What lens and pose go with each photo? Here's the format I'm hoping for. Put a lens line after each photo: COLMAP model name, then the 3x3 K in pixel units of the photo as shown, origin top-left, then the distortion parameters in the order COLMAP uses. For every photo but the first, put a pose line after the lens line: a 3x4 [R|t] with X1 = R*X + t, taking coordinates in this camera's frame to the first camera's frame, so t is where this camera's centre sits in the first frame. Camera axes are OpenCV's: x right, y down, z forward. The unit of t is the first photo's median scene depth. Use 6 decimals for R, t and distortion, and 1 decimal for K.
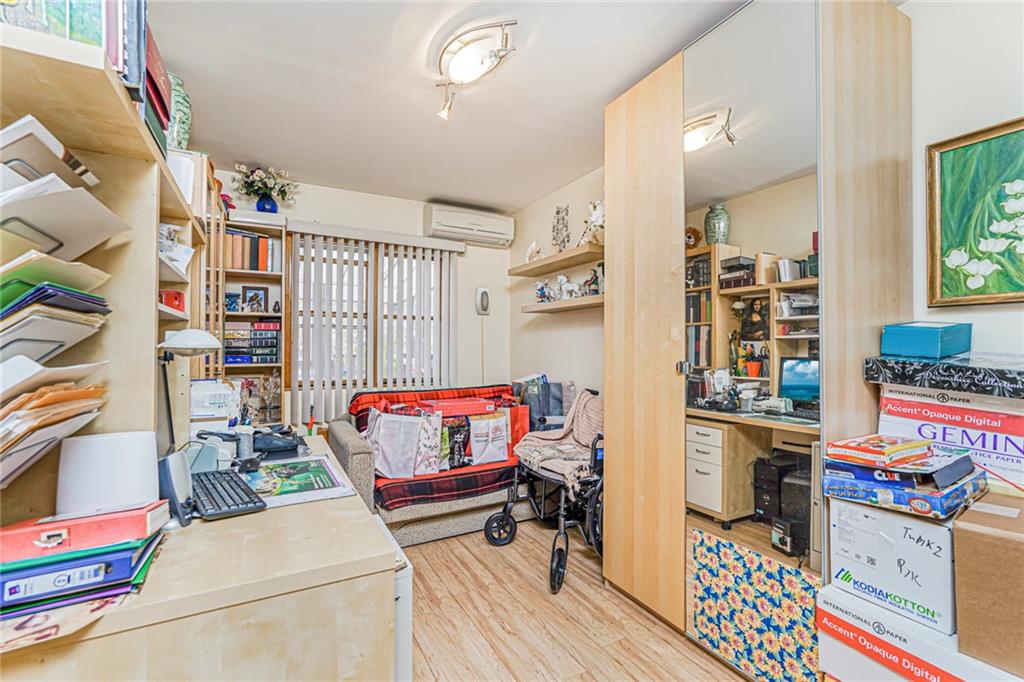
lens RADIAL K [[449.7, 0, 512.0], [0, 449.7, 341.0], [0, 0, 1]] dist [0.000112, 0.000600]
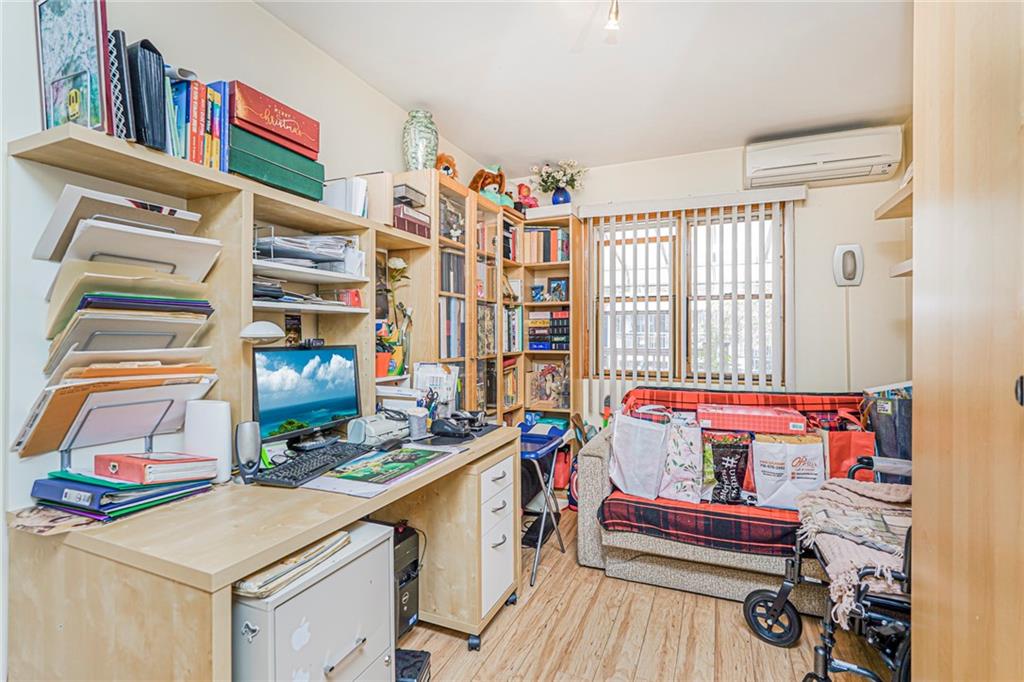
lens RADIAL K [[464.5, 0, 499.3], [0, 464.5, 329.4], [0, 0, 1]] dist [-0.004232, 0.000038]
pose [[0.625967, -0.009768, -0.779788, 0.241707], [0.012276, 0.999921, -0.002671, 0.002742], [0.779753, -0.007900, 0.626038, 0.270005]]
